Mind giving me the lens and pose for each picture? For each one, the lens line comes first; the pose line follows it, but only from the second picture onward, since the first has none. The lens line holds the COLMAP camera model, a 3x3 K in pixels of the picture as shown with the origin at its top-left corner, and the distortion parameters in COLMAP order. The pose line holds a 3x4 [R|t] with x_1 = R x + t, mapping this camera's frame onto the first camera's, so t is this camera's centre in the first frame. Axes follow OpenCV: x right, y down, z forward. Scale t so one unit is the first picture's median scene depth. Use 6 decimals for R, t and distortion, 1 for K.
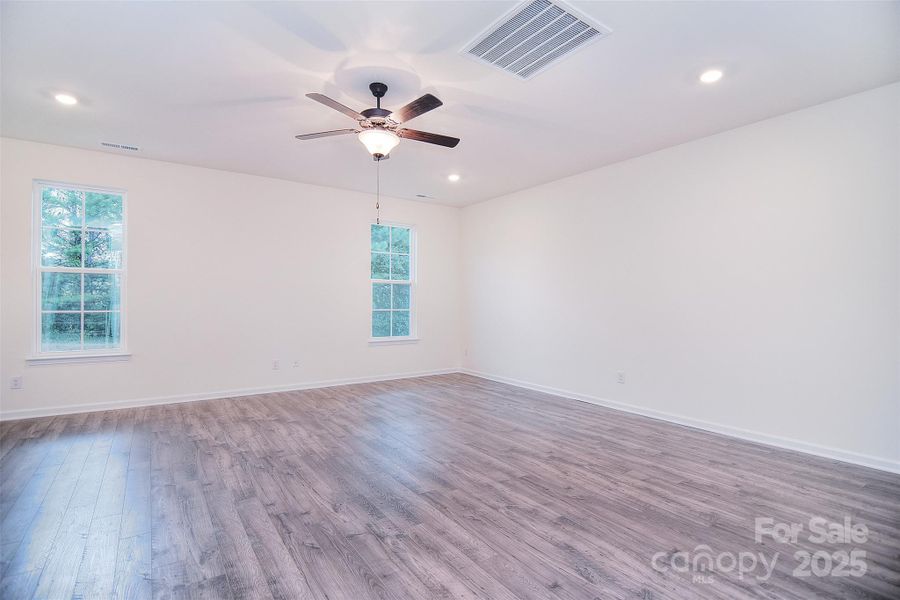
lens RADIAL K [[433.1, 0, 451.8], [0, 433.1, 300.1], [0, 0, 1]] dist [-0.006829, -0.008122]
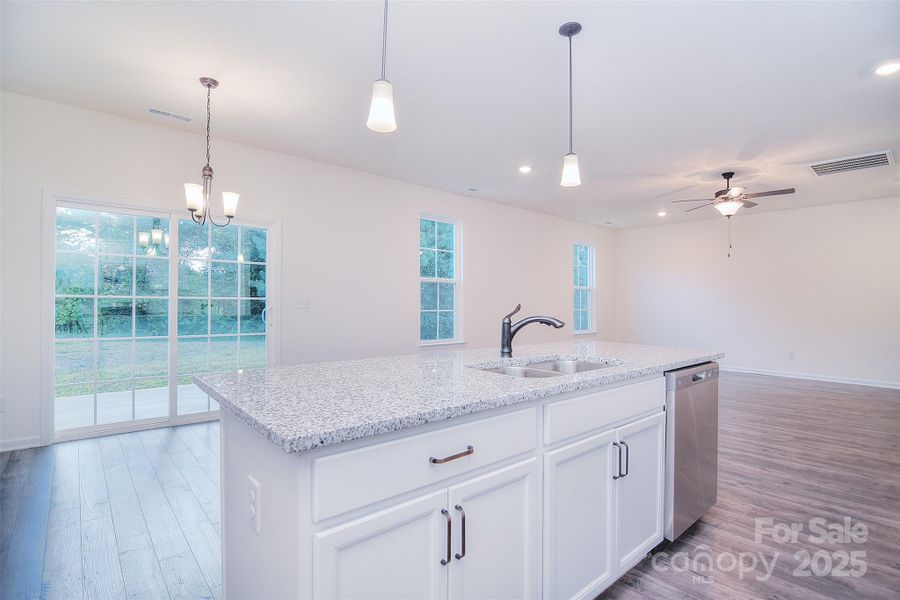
lens RADIAL K [[433.1, 0, 451.8], [0, 433.1, 300.1], [0, 0, 1]] dist [-0.006829, -0.008122]
pose [[0.993264, 0.006053, 0.115717, -1.392495], [-0.006100, 0.999981, 0.000055, -0.009058], [-0.115715, -0.000760, 0.993282, -0.497301]]
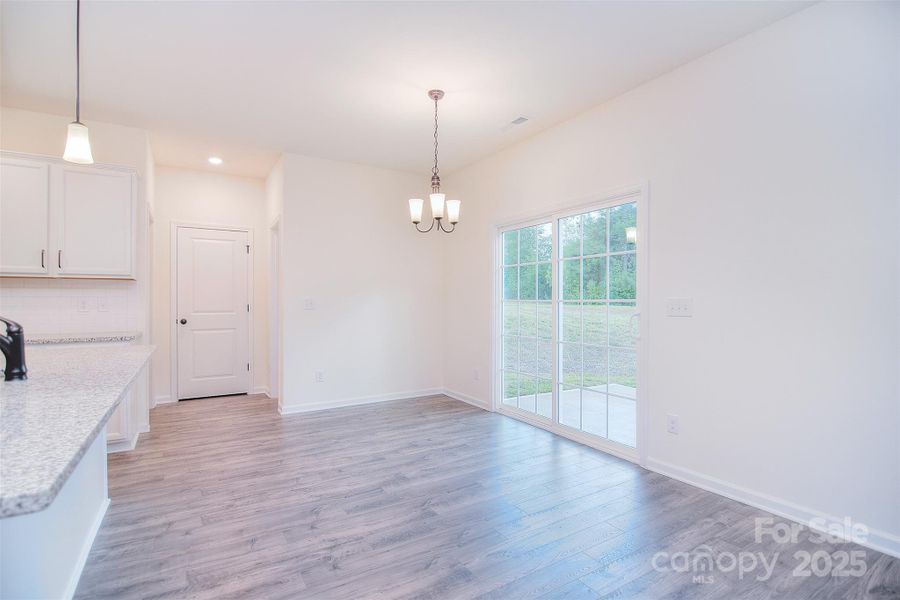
lens RADIAL K [[433.1, 0, 451.8], [0, 433.1, 300.1], [0, 0, 1]] dist [-0.006829, -0.008122]
pose [[-0.055533, -0.009639, -0.998410, -0.816343], [-0.001444, 0.999953, -0.009574, -0.003658], [0.998456, 0.000910, -0.055544, 0.626981]]
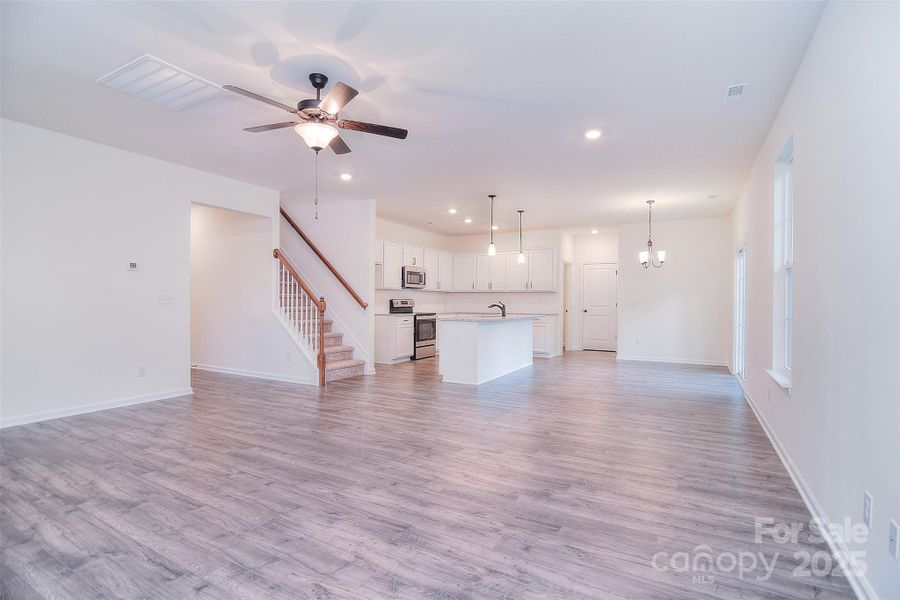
lens RADIAL K [[433.1, 0, 451.8], [0, 433.1, 300.1], [0, 0, 1]] dist [-0.006829, -0.008122]
pose [[-0.897209, -0.012561, -0.441427, -0.015736], [-0.010811, 0.999921, -0.006480, 0.011288], [0.441473, -0.001041, -0.897274, 2.008717]]
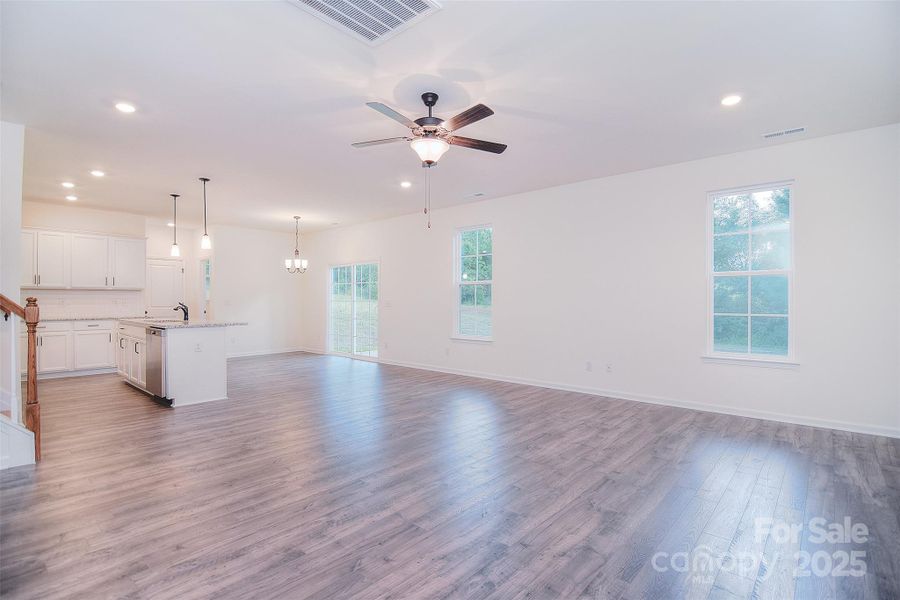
lens RADIAL K [[433.1, 0, 451.8], [0, 433.1, 300.1], [0, 0, 1]] dist [-0.006829, -0.008122]
pose [[0.242259, -0.008526, -0.970174, 0.855245], [0.001663, 0.999964, -0.008372, 0.008909], [0.970210, 0.000414, 0.242264, 0.799563]]
